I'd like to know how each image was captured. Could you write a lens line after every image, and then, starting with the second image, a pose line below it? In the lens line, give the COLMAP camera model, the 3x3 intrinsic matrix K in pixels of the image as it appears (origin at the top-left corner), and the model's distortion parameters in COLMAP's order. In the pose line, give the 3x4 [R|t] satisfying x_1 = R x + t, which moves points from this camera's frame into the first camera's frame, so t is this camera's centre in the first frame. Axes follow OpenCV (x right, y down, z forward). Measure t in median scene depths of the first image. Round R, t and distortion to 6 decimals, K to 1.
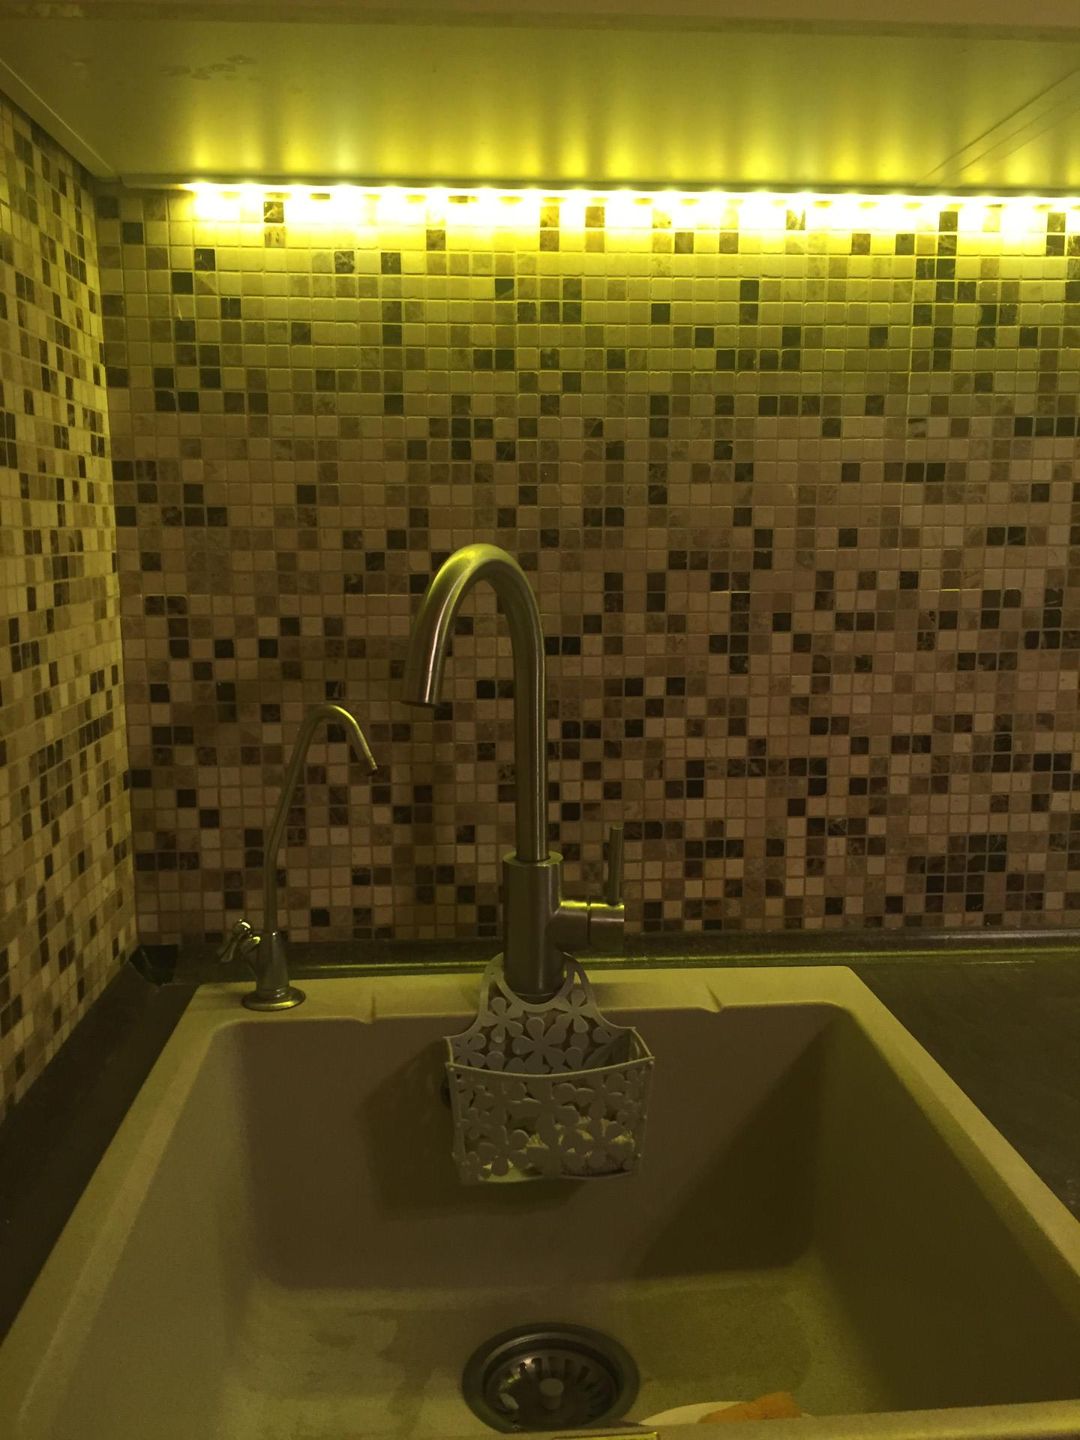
lens RADIAL K [[1216.7, 0, 541.8], [0, 1216.7, 719.0], [0, 0, 1]] dist [0.036078, -0.001026]
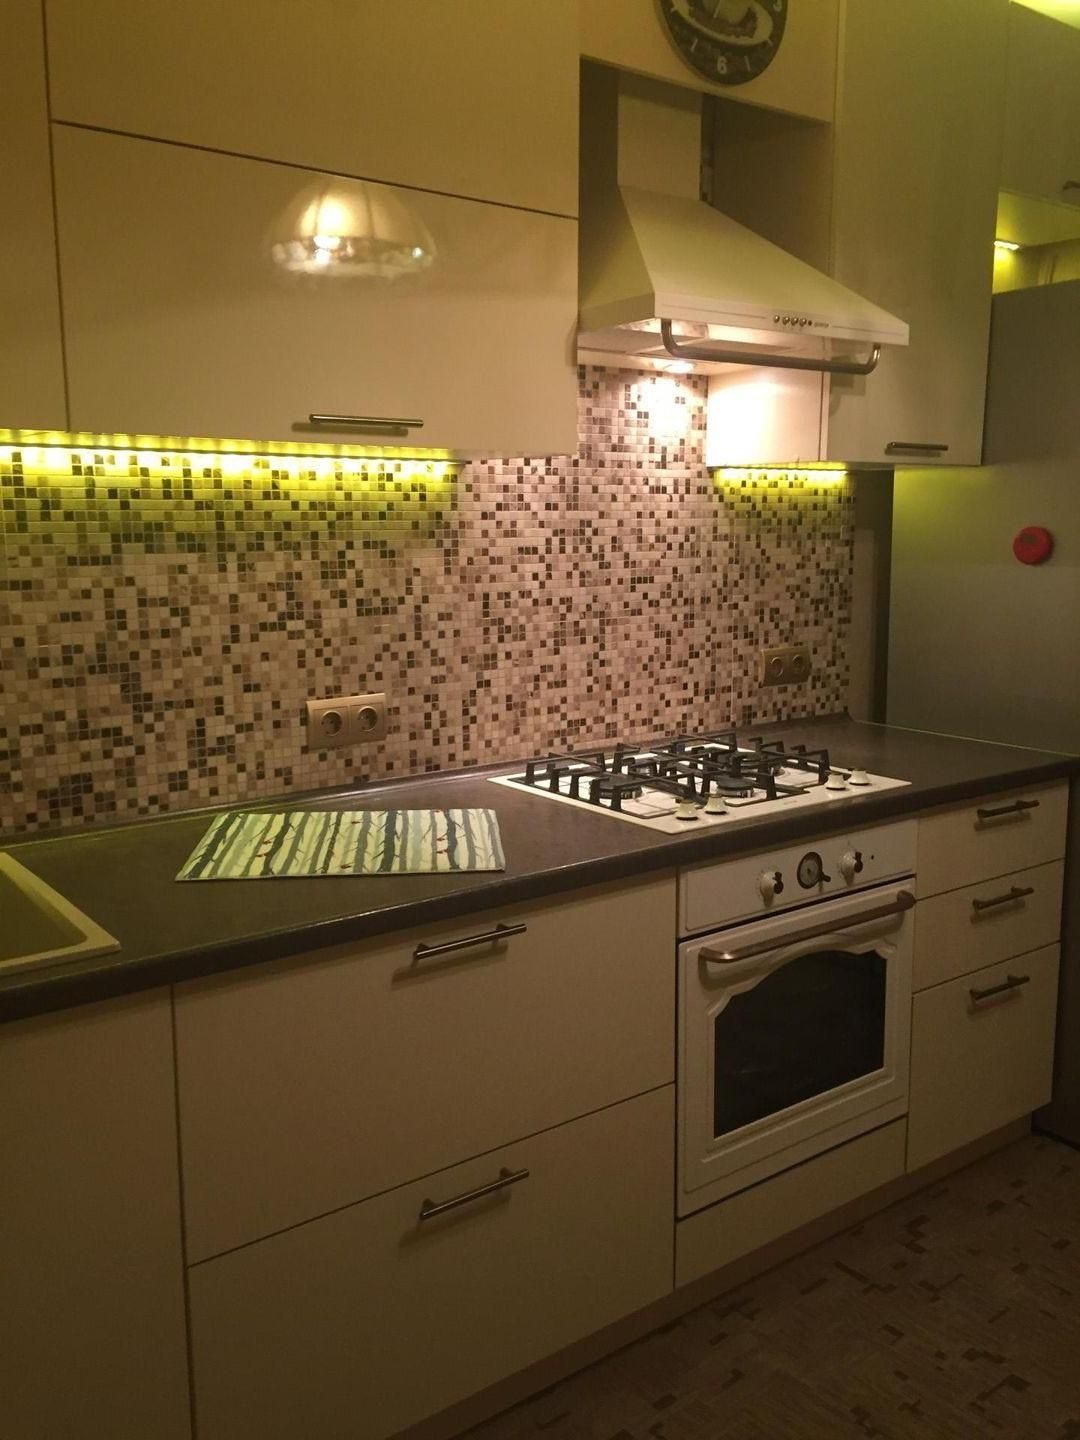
lens RADIAL K [[1216.7, 0, 542.3], [0, 1216.7, 716.8], [0, 0, 1]] dist [0.036078, -0.001026]
pose [[0.839171, -0.087647, 0.536759, -0.043063], [0.092996, 0.995518, 0.017166, 0.041971], [-0.535858, 0.035511, 0.843561, -0.996960]]
